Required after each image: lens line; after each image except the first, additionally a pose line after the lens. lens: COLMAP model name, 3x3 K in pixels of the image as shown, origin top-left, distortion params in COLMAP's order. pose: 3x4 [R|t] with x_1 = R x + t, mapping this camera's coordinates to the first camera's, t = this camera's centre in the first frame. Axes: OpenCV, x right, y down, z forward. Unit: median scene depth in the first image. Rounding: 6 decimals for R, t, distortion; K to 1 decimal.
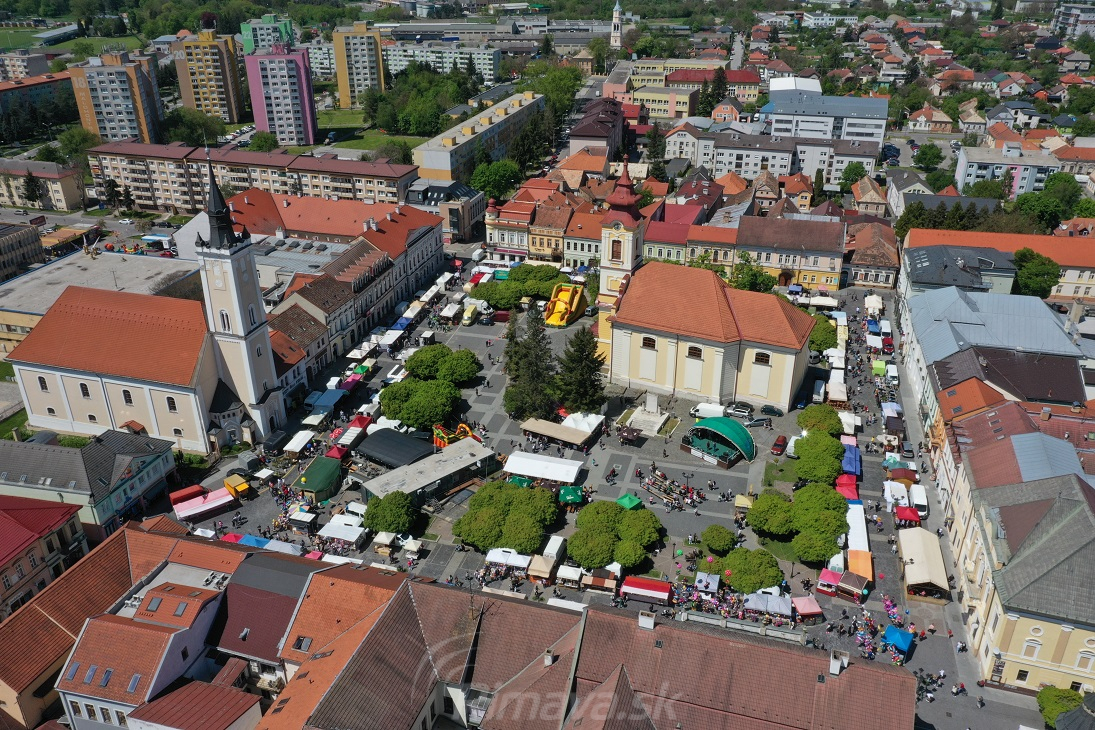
lens RADIAL K [[887.6, 0, 554.2], [0, 887.6, 361.8], [0, 0, 1]] dist [0.019362, 0.006696]
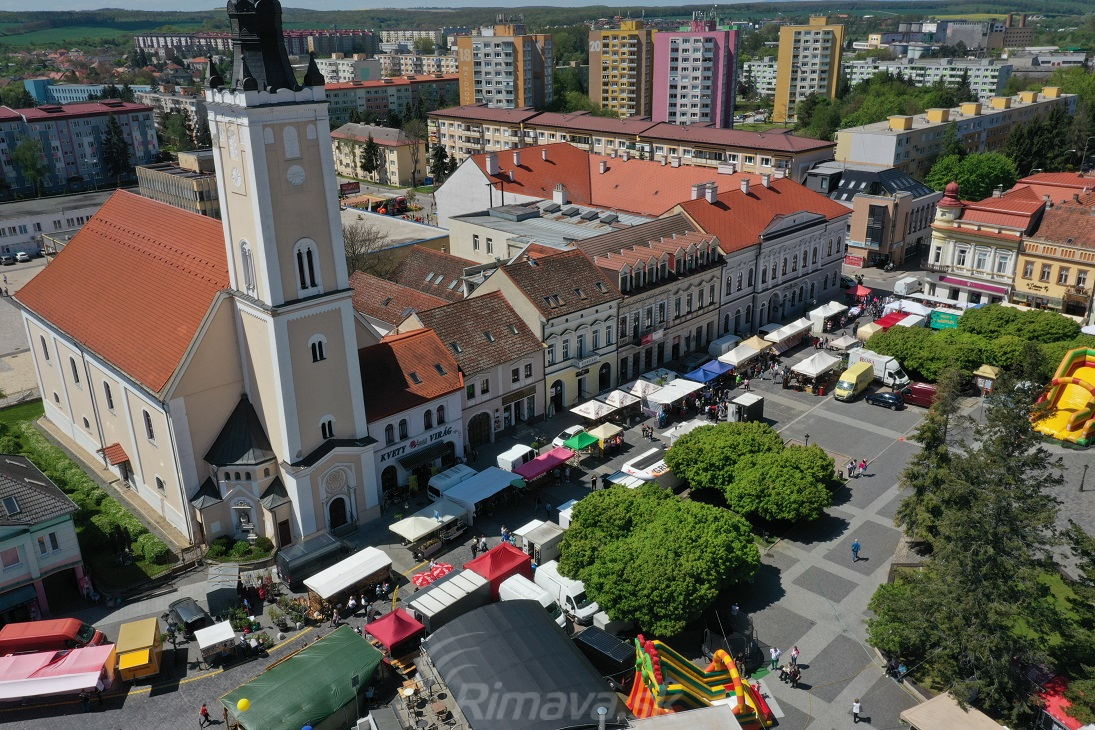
lens RADIAL K [[887.6, 0, 542.6], [0, 887.6, 363.9], [0, 0, 1]] dist [0.019362, 0.006696]
pose [[0.865965, 0.167234, -0.471315, -0.015237], [-0.206860, 0.977810, -0.033119, -0.010340], [0.455318, 0.126176, 0.881343, 0.489043]]
